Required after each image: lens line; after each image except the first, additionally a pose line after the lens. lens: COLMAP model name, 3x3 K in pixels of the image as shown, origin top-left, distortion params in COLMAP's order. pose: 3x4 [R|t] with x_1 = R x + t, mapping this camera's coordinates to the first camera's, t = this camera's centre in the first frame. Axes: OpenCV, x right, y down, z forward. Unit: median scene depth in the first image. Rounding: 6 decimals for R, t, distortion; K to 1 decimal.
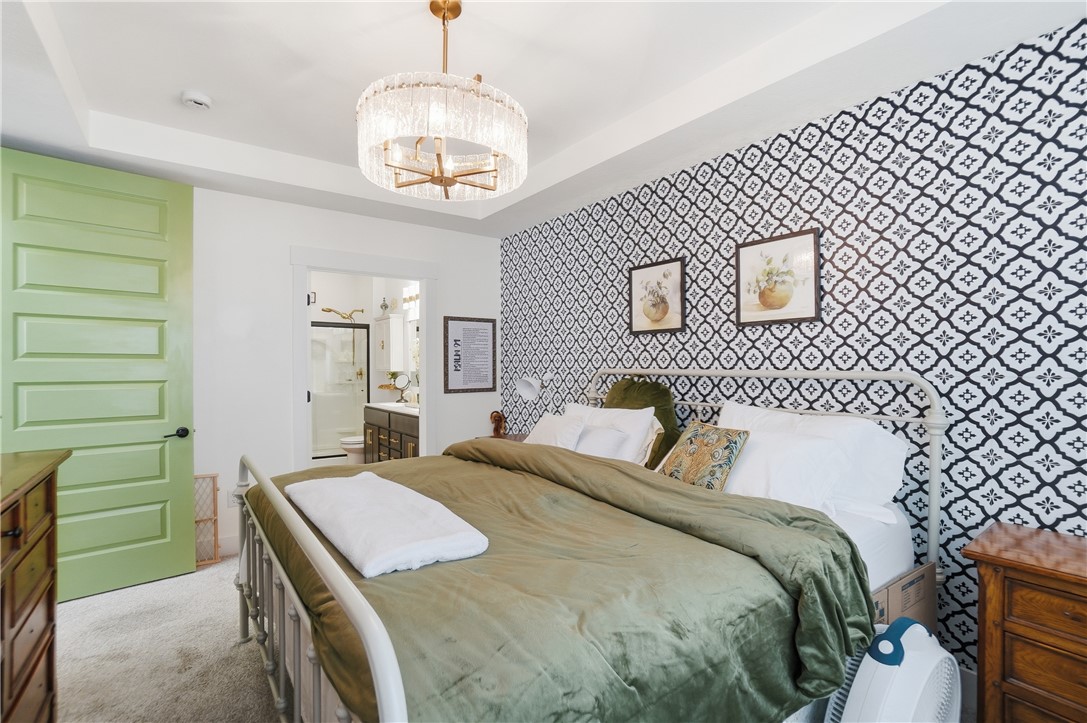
lens RADIAL K [[494.2, 0, 546.6], [0, 494.2, 353.2], [0, 0, 1]] dist [-0.066270, 0.024323]
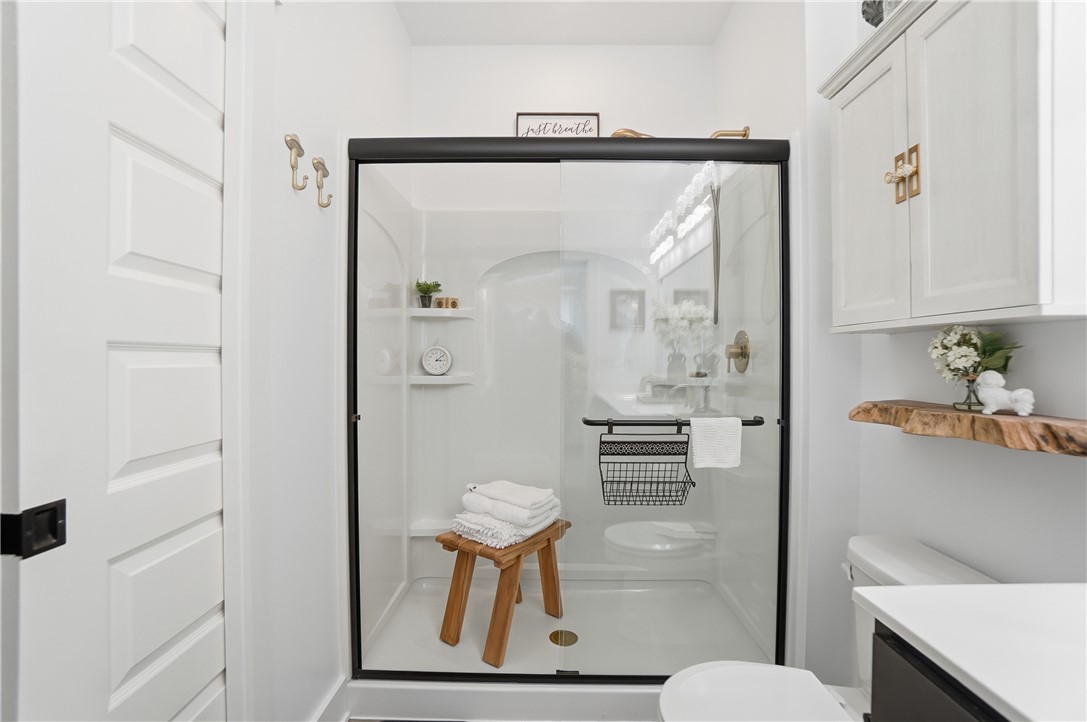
lens RADIAL K [[494.2, 0, 546.6], [0, 494.2, 352.7], [0, 0, 1]] dist [-0.066270, 0.024323]
pose [[0.795261, 0.003421, -0.606258, -0.319368], [0.000313, 0.999982, 0.006053, 0.043482], [0.606267, -0.005004, 0.795245, 0.757652]]
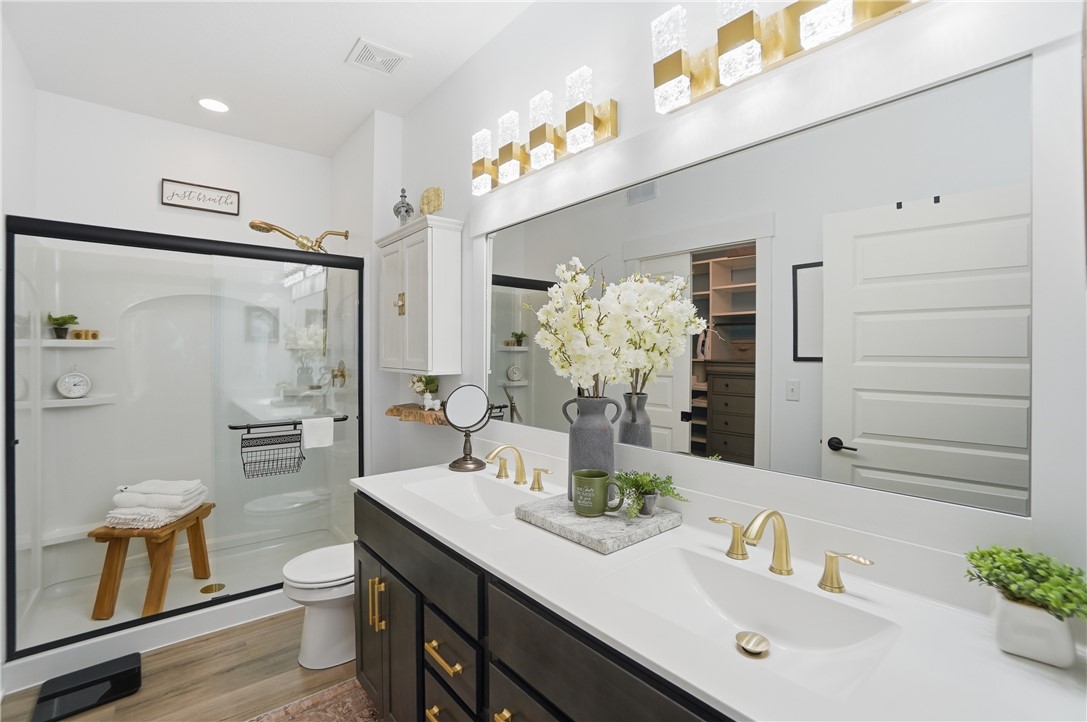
lens RADIAL K [[494.2, 0, 546.6], [0, 494.2, 352.7], [0, 0, 1]] dist [-0.066270, 0.024323]
pose [[0.999185, 0.009913, 0.039116, -0.225472], [-0.010693, 0.999747, 0.019801, 0.012121], [-0.038910, -0.020203, 0.999038, 0.587000]]
